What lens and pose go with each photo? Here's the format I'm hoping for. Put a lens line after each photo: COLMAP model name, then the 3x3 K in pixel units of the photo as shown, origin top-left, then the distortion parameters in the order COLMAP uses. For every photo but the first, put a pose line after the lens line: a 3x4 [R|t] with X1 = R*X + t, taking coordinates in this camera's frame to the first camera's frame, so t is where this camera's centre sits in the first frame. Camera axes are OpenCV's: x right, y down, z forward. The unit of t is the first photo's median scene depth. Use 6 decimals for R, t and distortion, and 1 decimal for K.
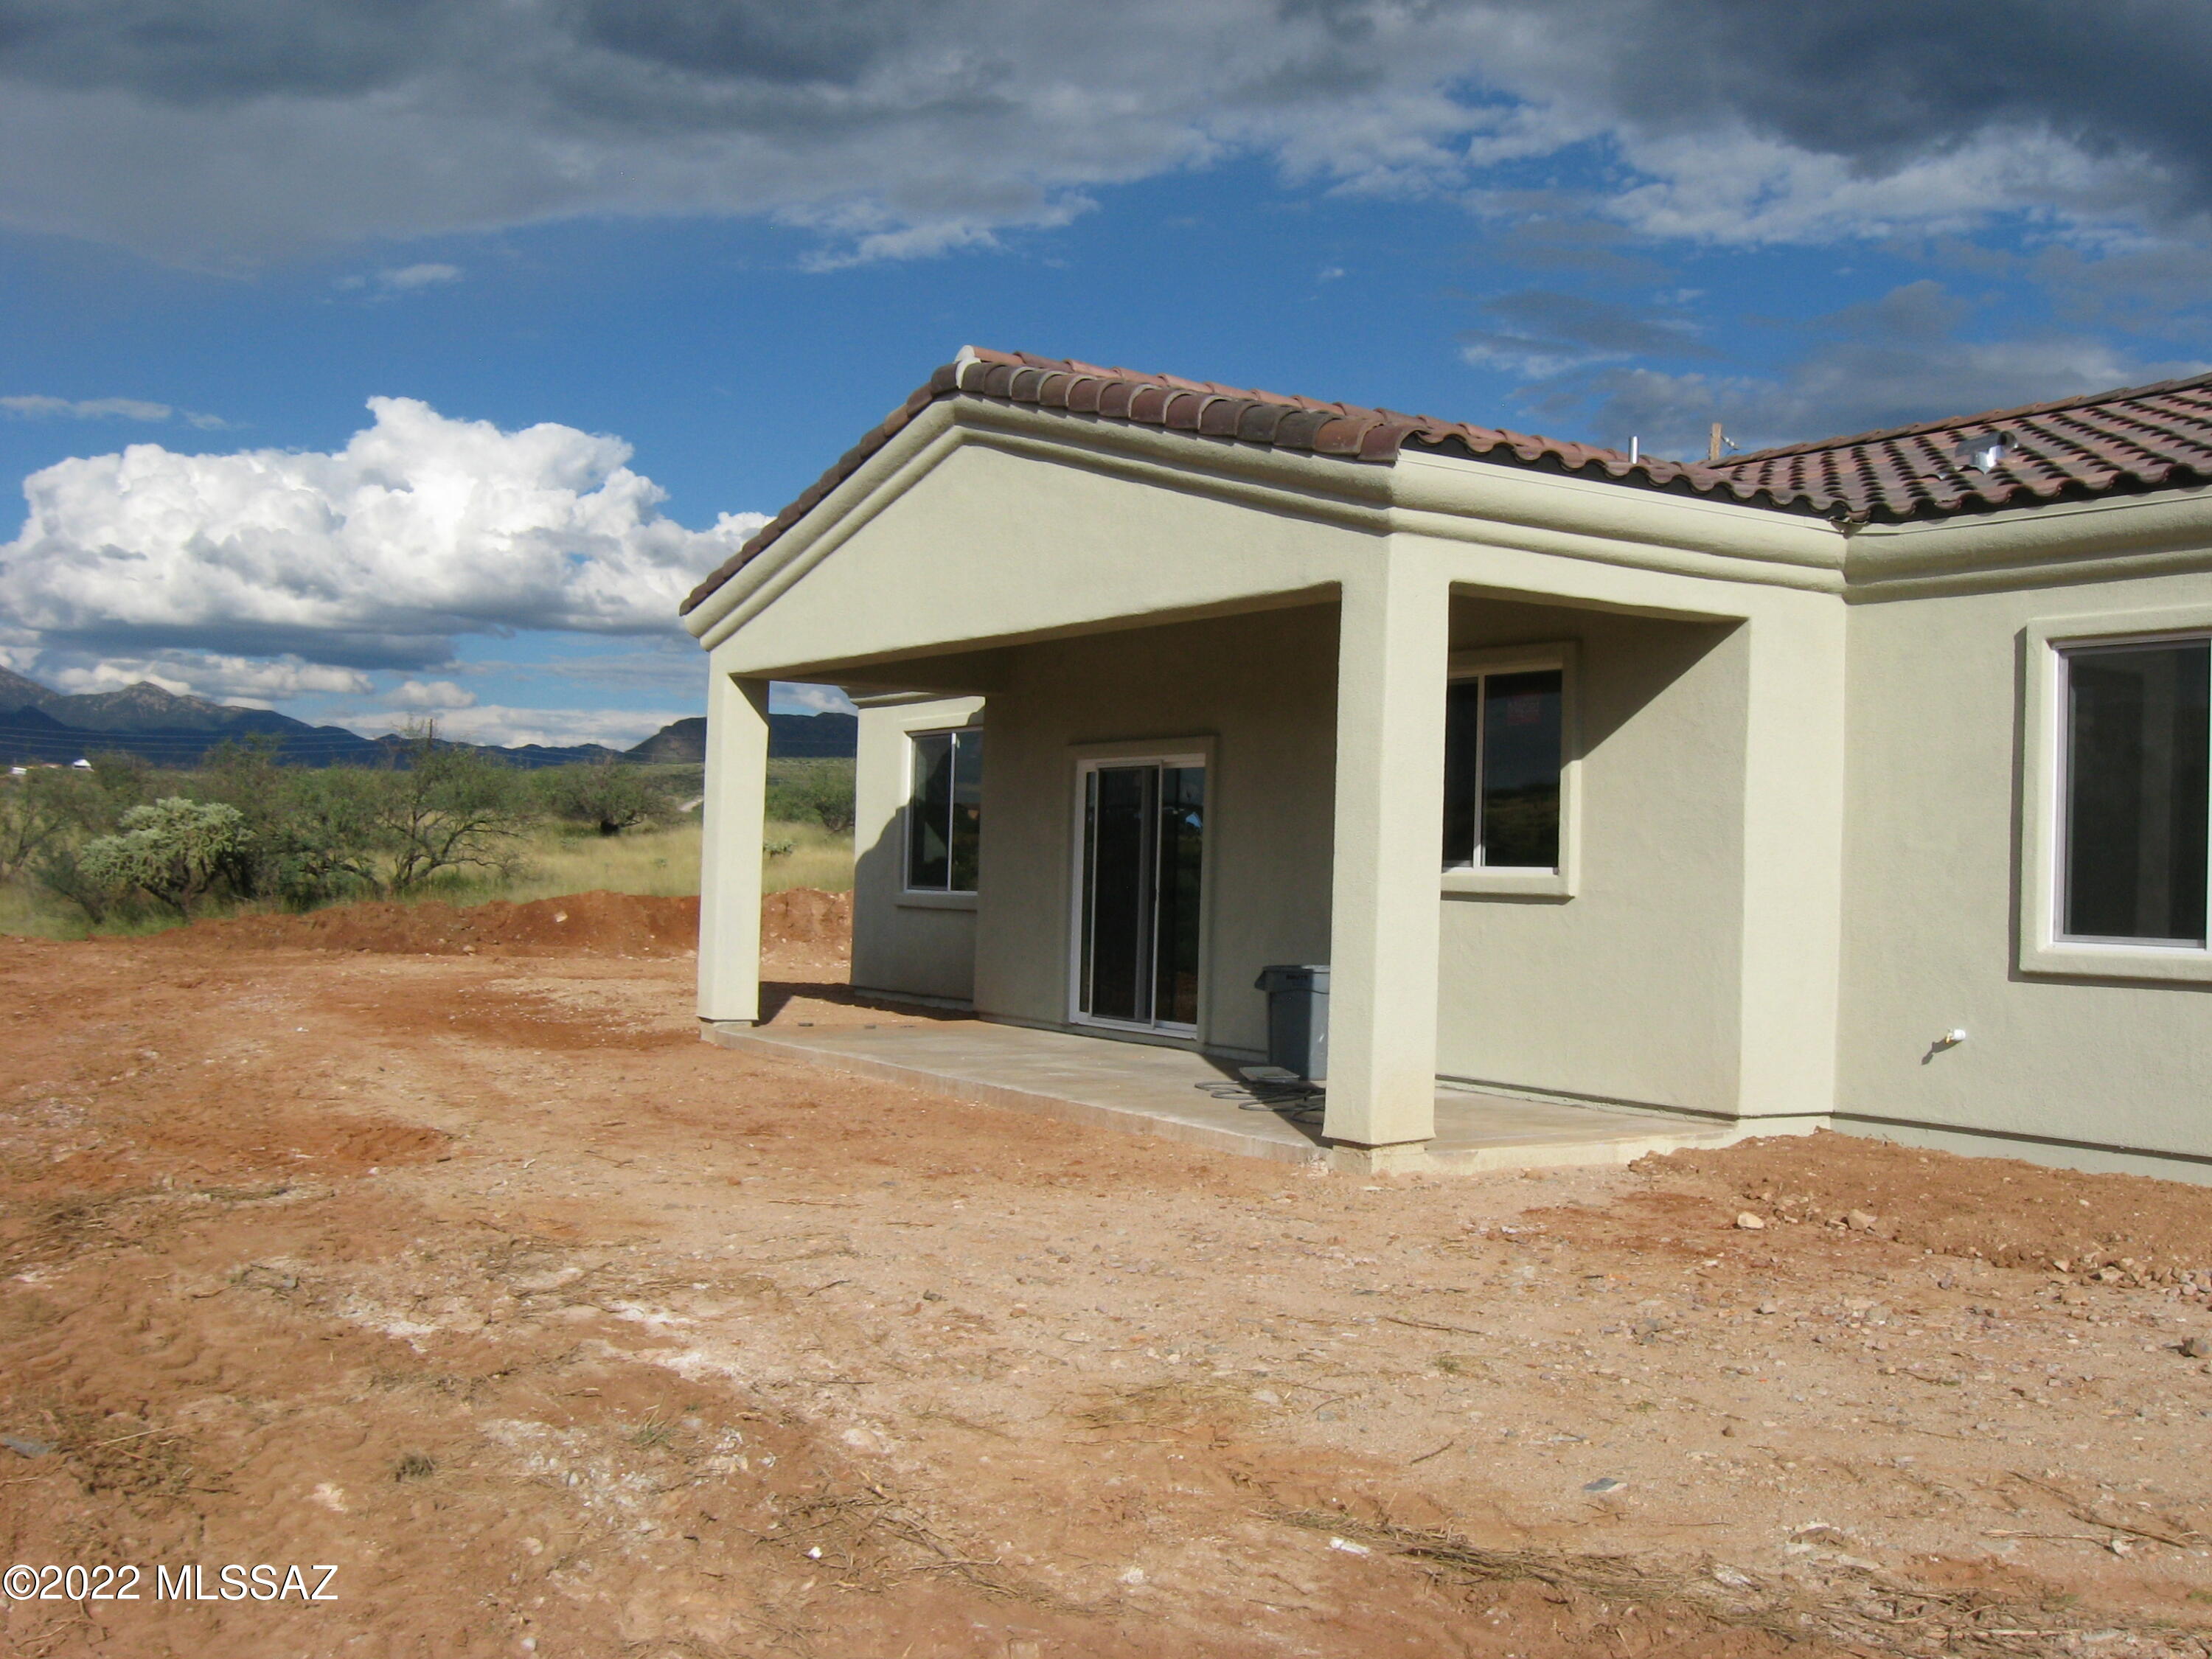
lens RADIAL K [[2298.0, 0, 1124.2], [0, 2298.0, 827.8], [0, 0, 1]] dist [-0.149506, 0.091861]
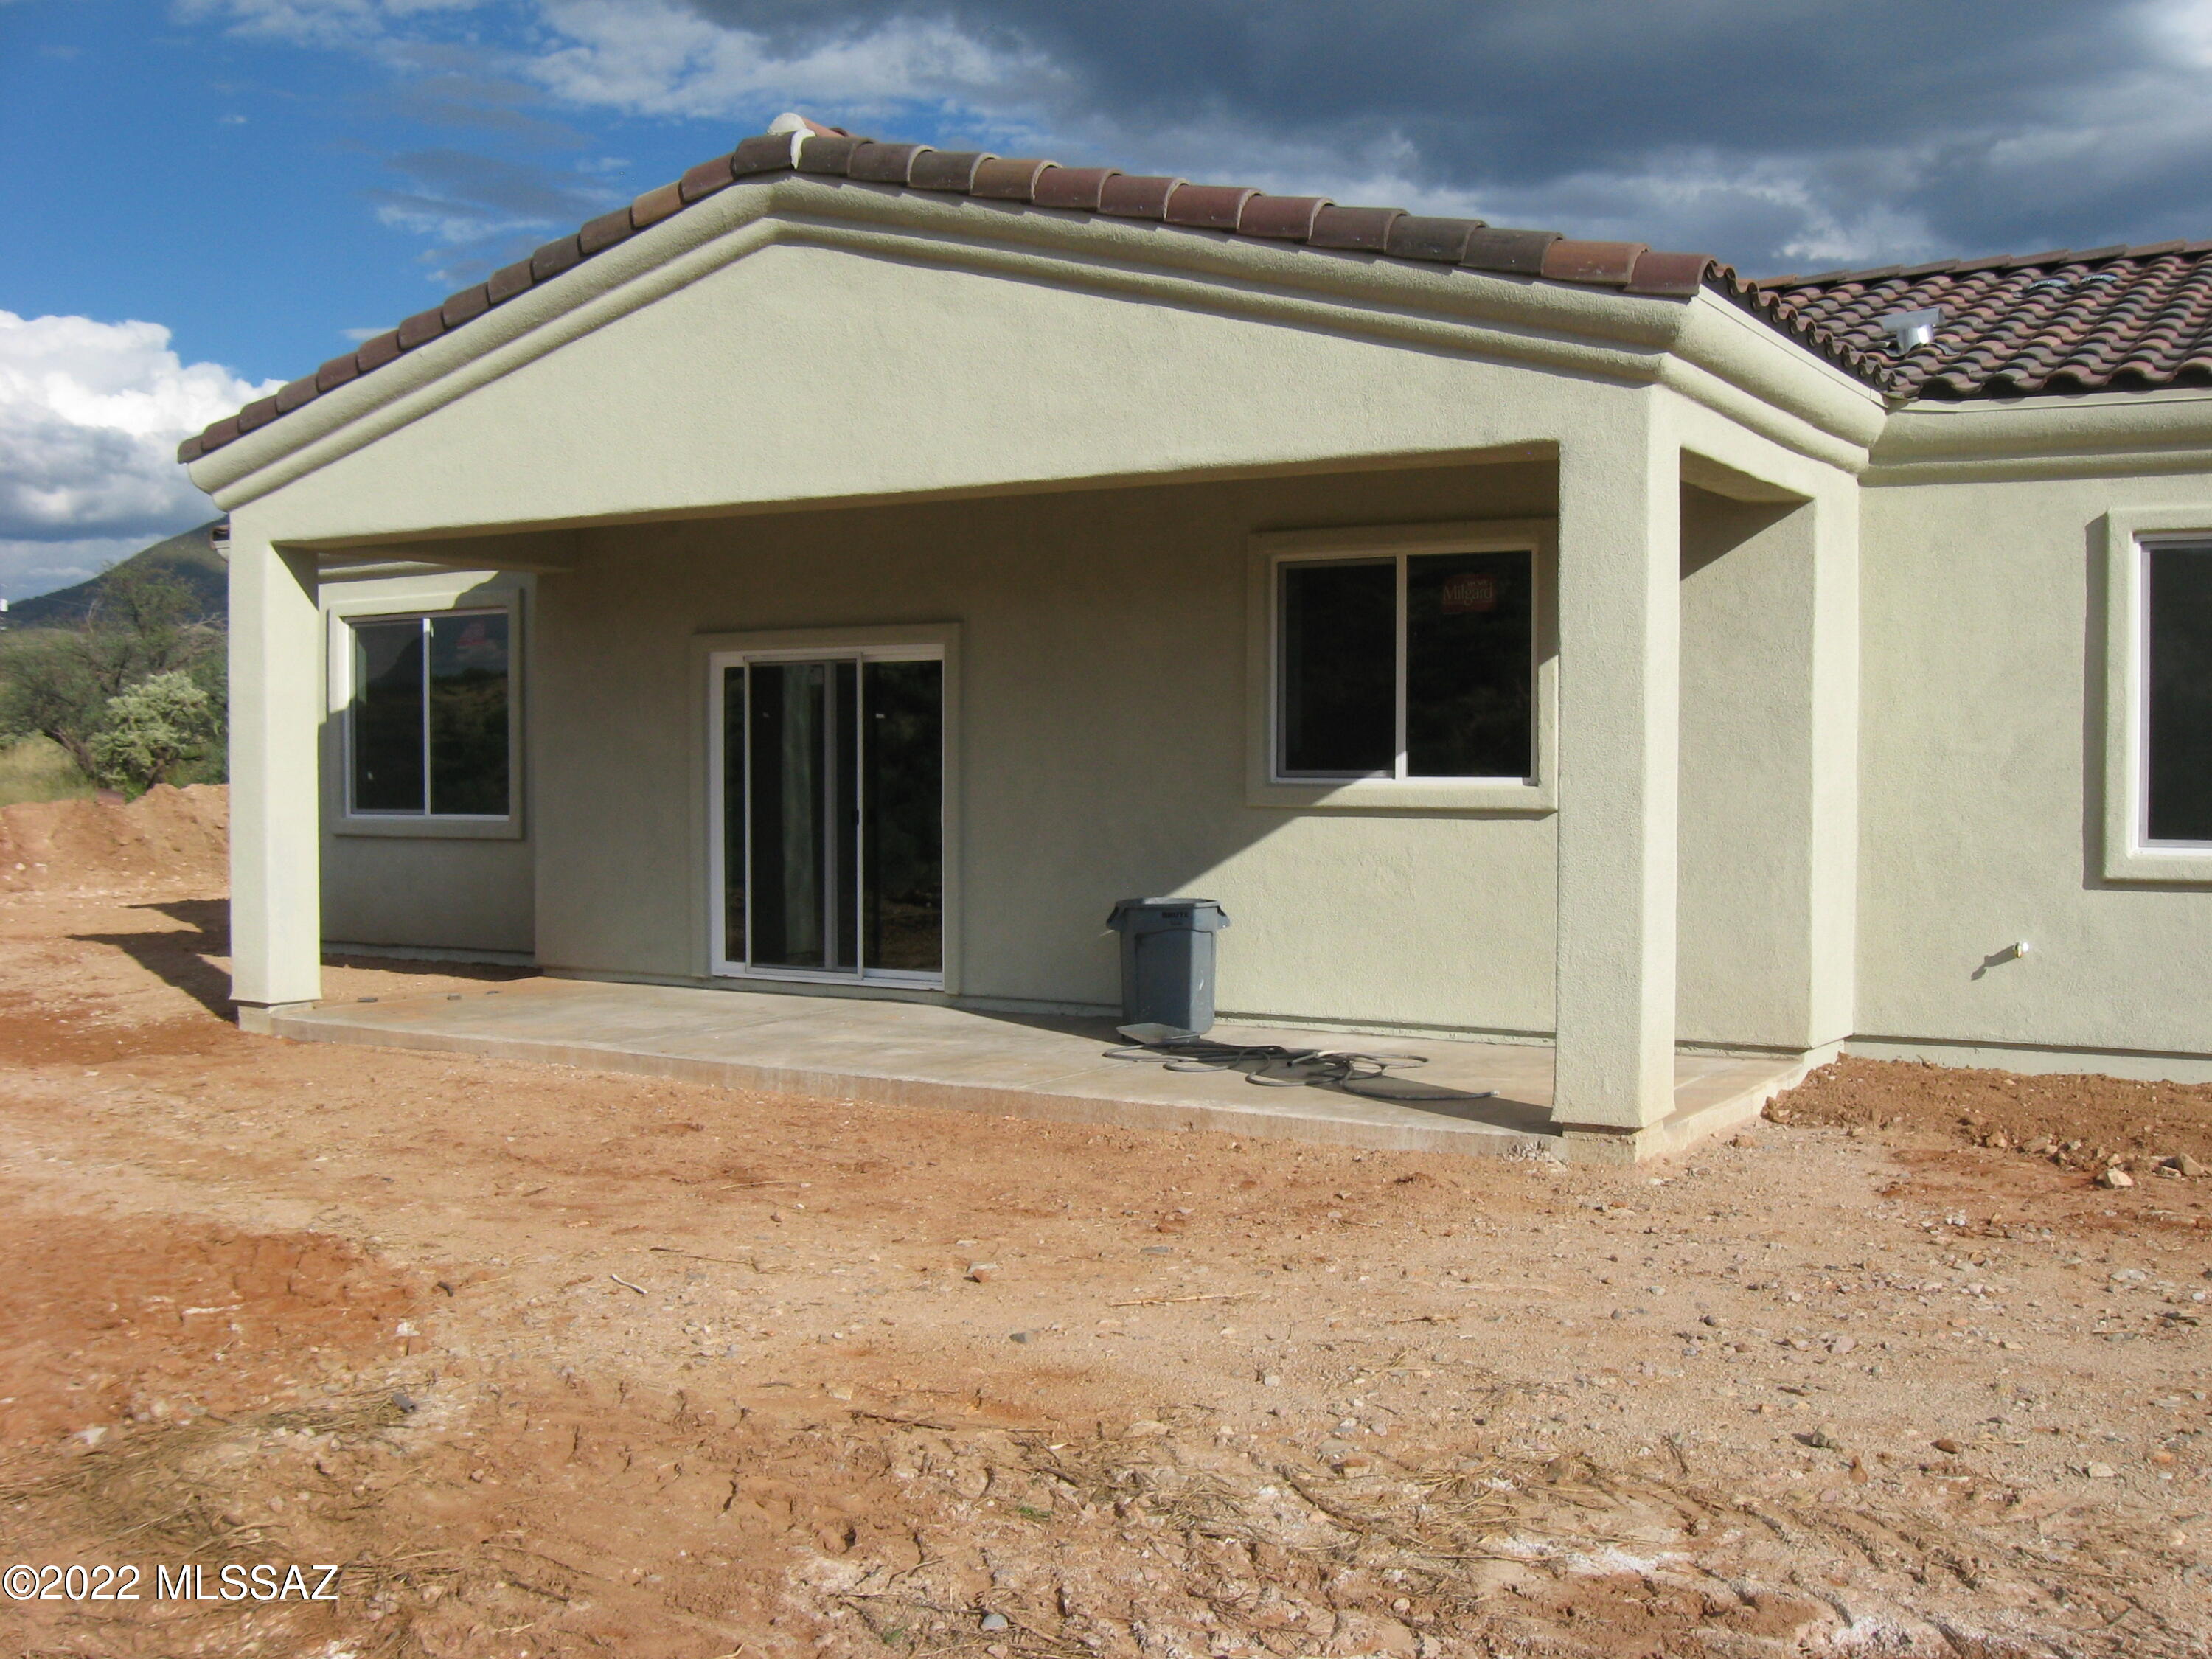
lens RADIAL K [[2309.3, 0, 1106.4], [0, 2309.3, 846.1], [0, 0, 1]] dist [-0.168271, 0.130929]
pose [[0.895167, -0.042939, 0.443657, -0.283791], [0.015267, 0.997719, 0.065759, -0.013612], [-0.445469, -0.052092, 0.893781, 0.234291]]
